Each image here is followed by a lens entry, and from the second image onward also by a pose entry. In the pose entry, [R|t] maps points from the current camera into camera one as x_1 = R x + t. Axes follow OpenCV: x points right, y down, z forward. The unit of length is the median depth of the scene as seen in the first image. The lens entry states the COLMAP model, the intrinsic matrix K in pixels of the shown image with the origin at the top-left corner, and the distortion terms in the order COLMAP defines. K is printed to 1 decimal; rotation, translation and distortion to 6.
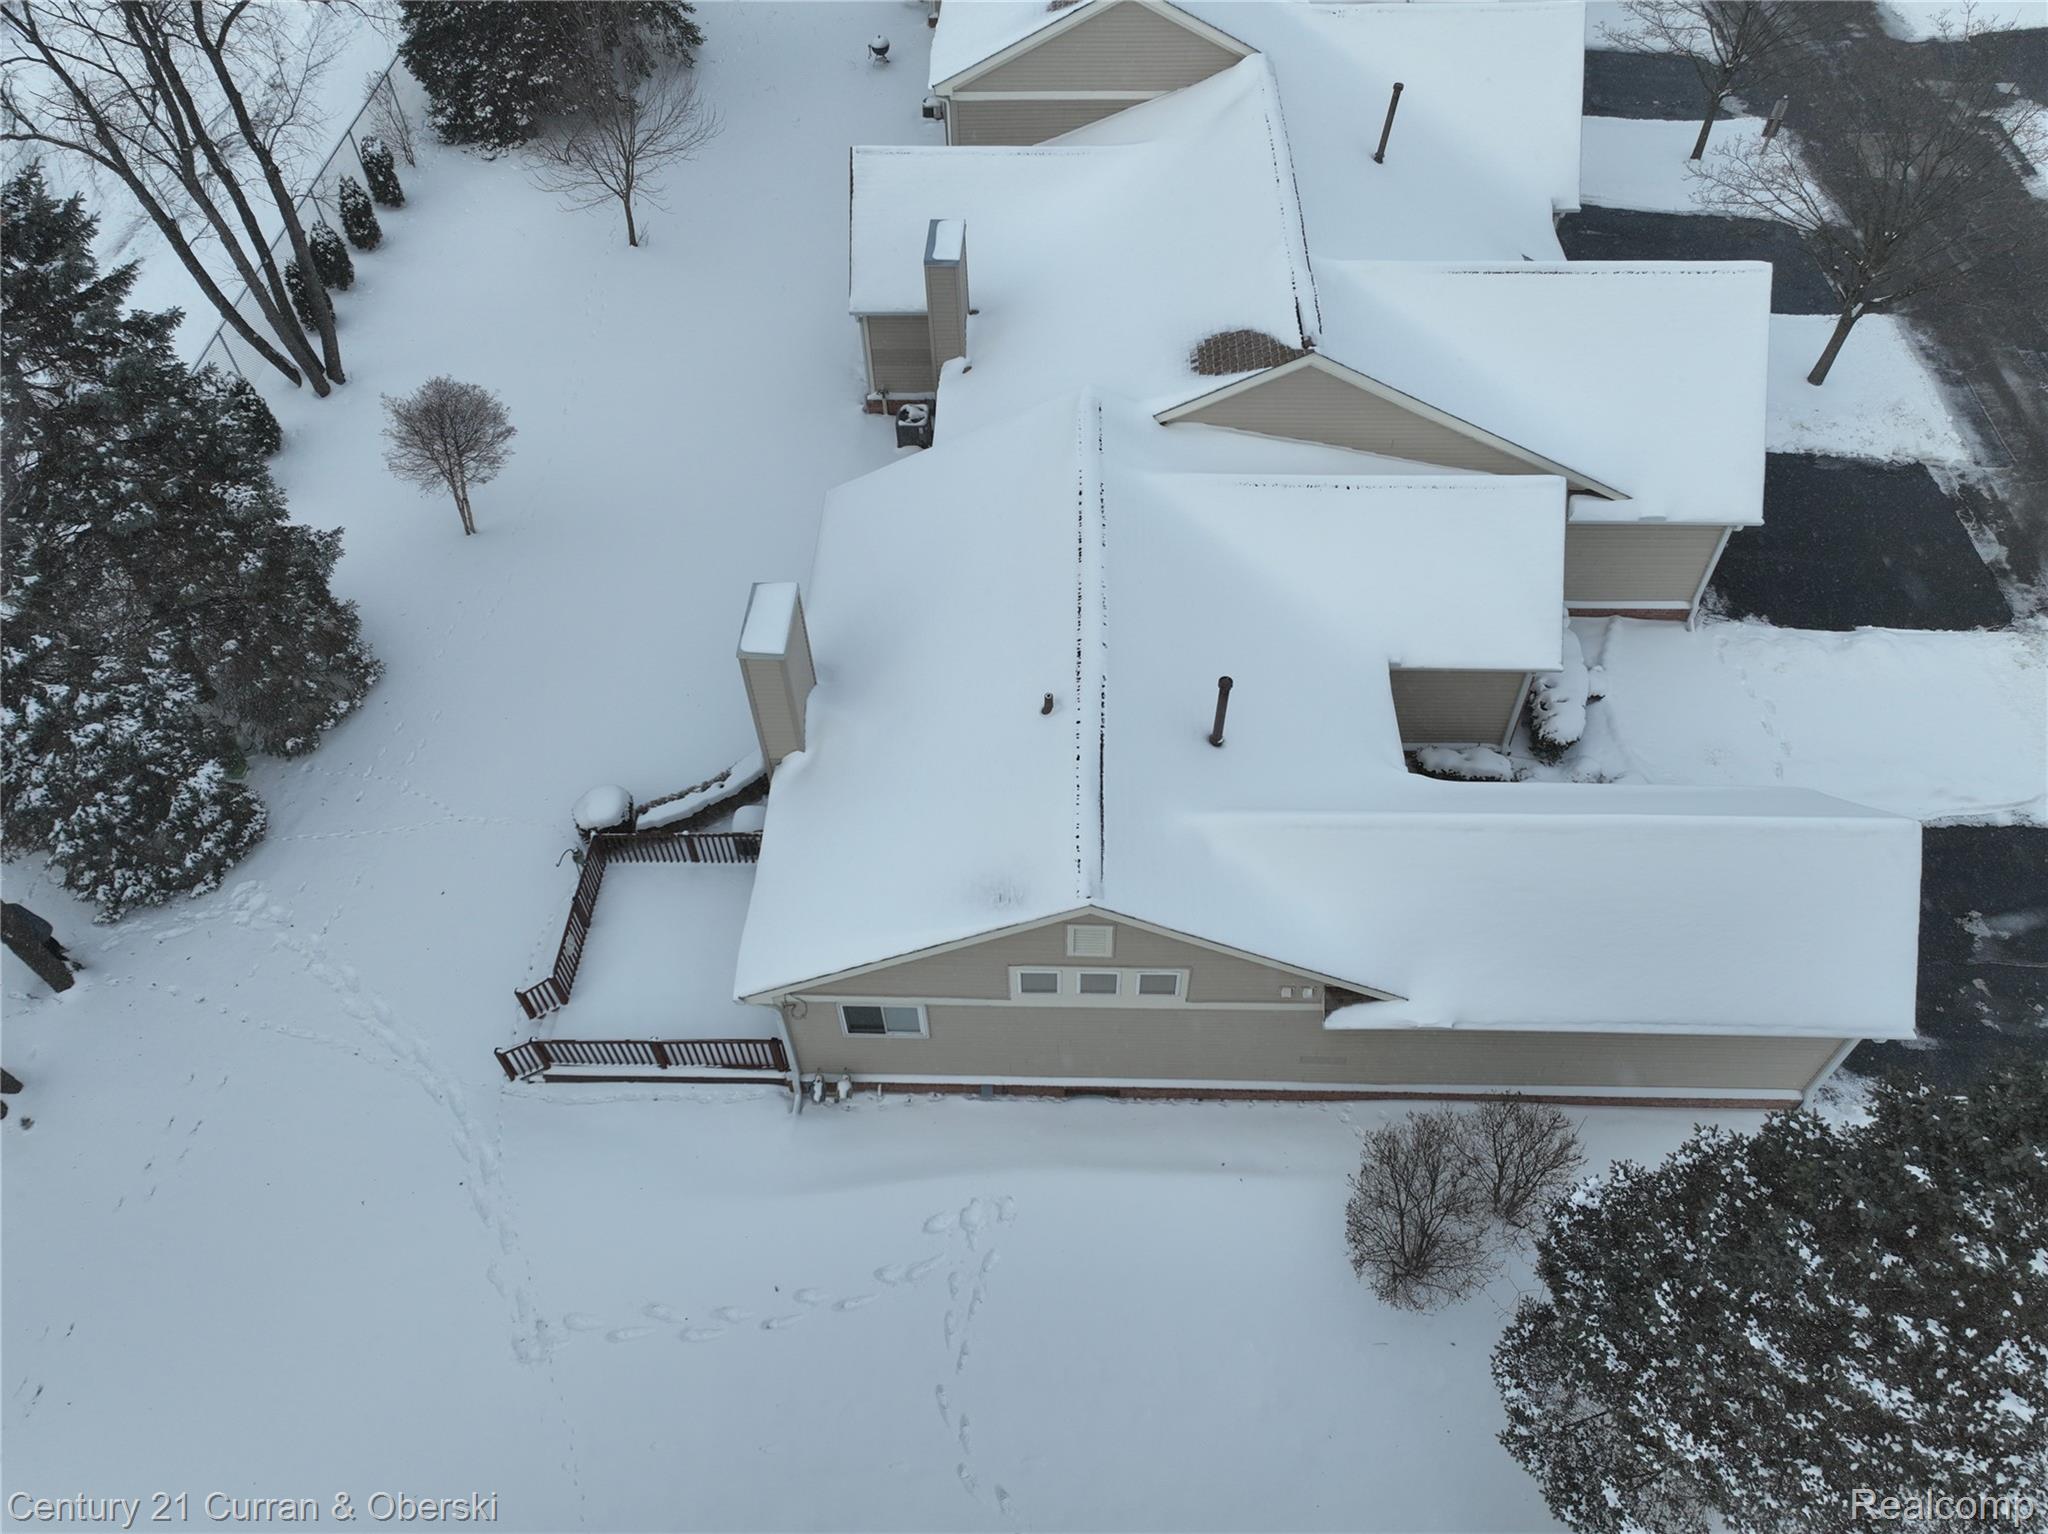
lens RADIAL K [[1441.9, 0, 1026.3], [0, 1441.9, 759.1], [0, 0, 1]] dist [-0.000948, 0.013753]
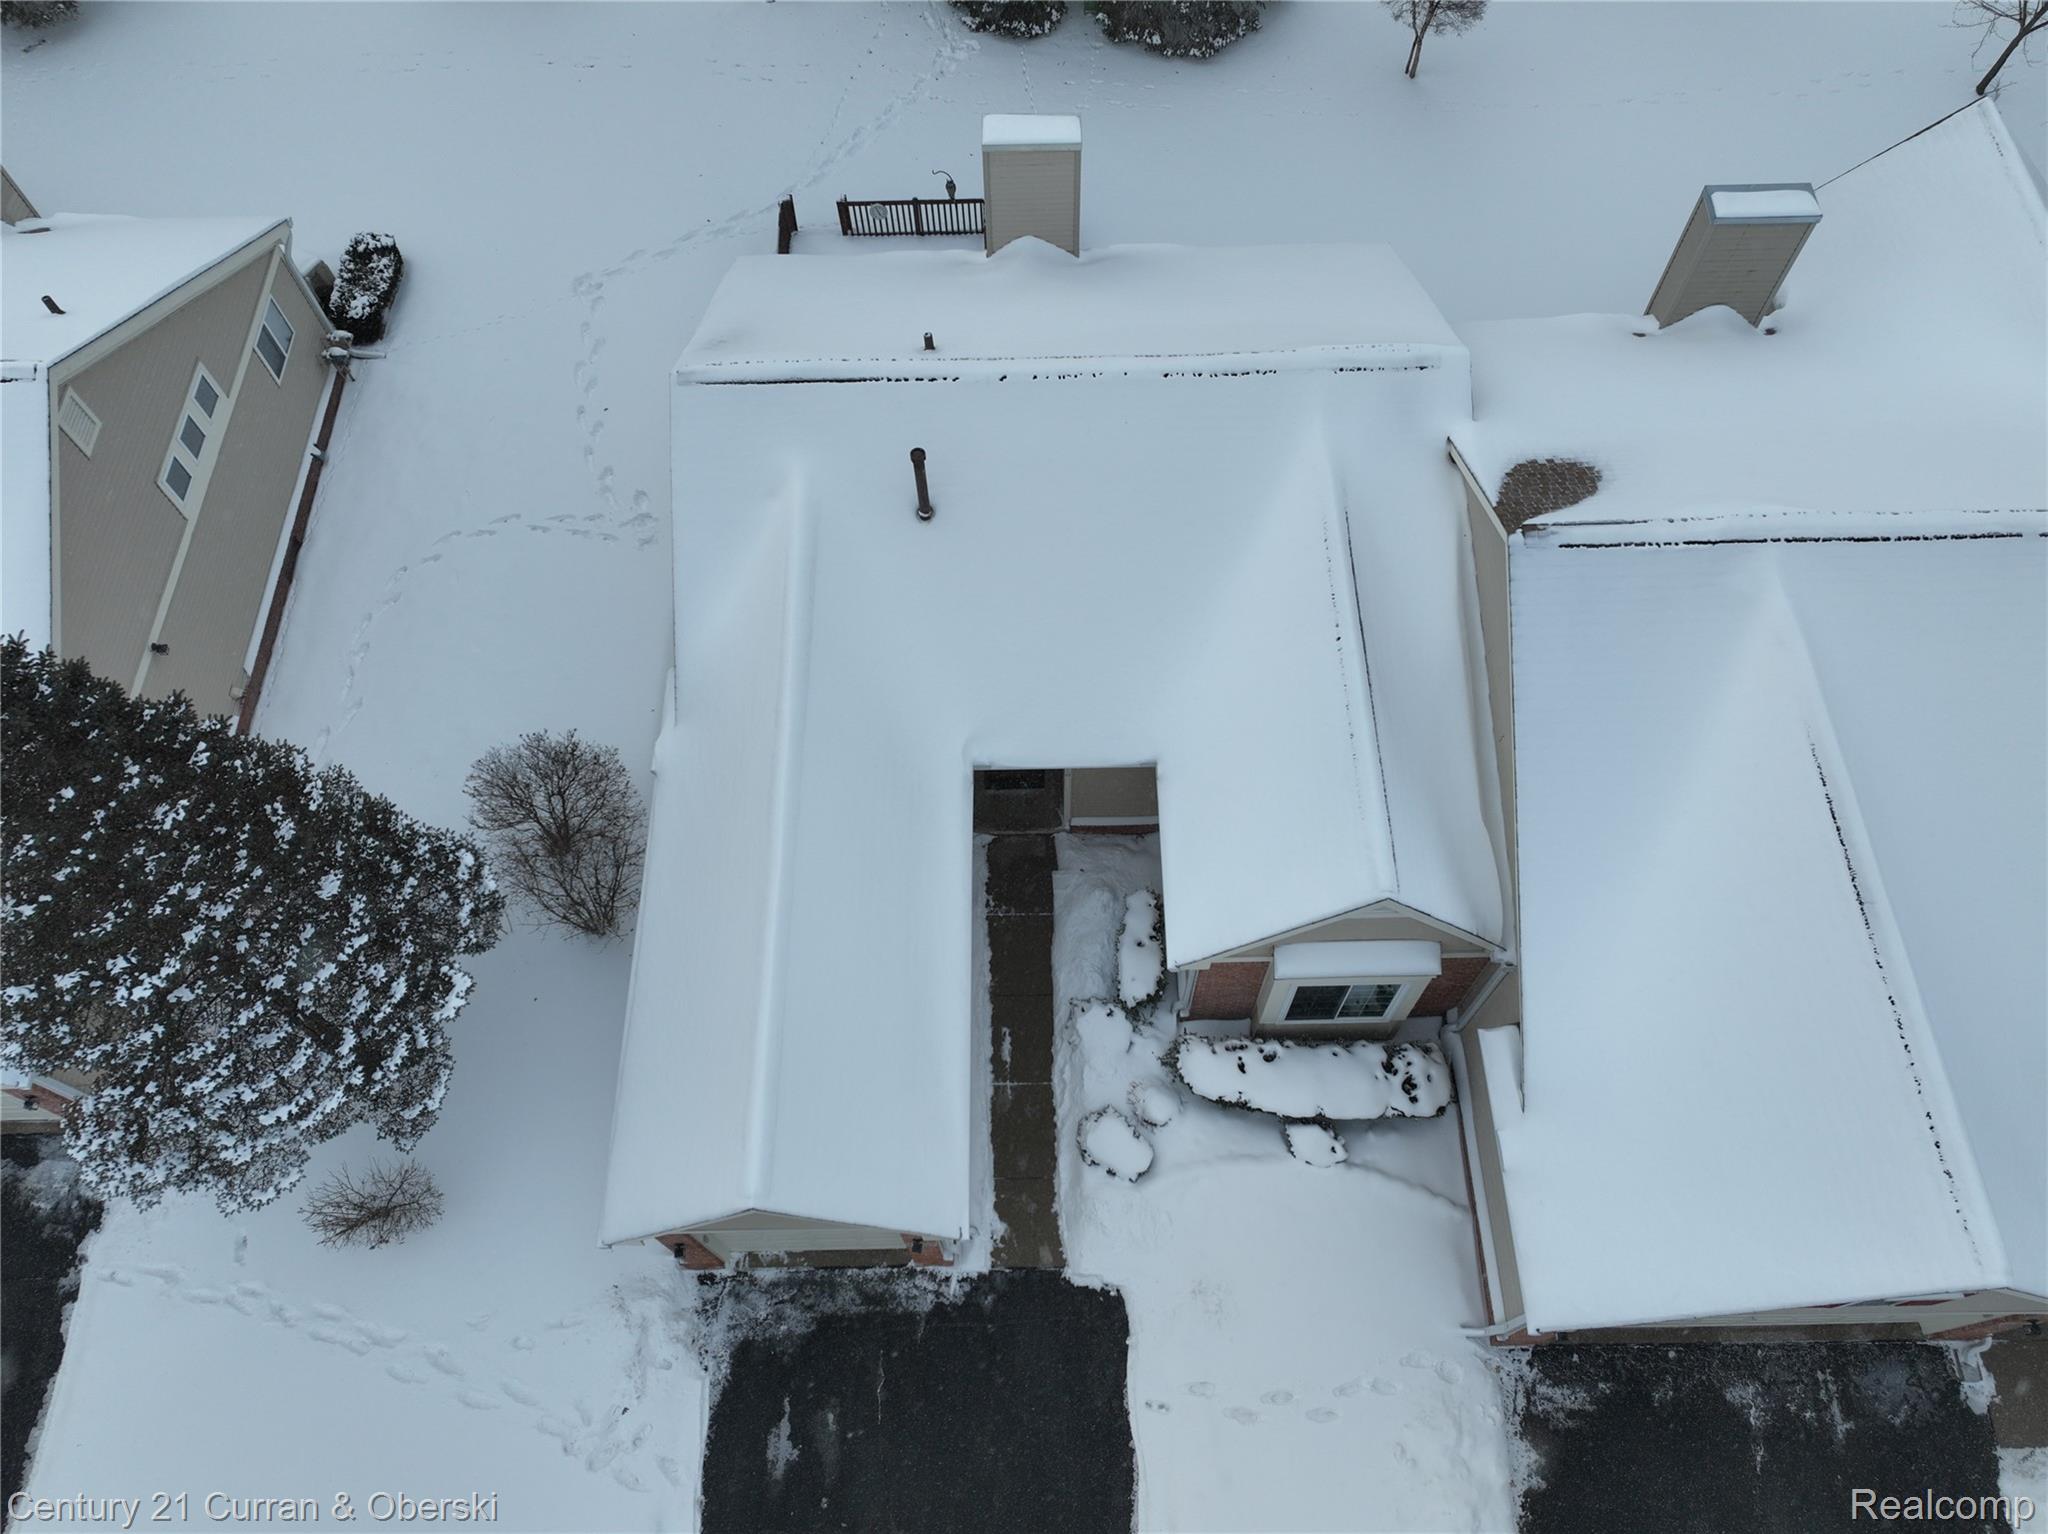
lens RADIAL K [[1441.9, 0, 1032.2], [0, 1441.9, 764.7], [0, 0, 1]] dist [-0.000948, 0.013753]
pose [[0.044982, 0.885829, -0.461827, 0.577509], [-0.752286, 0.334210, 0.567775, -0.439535], [0.657299, 0.321887, 0.681430, 0.369315]]
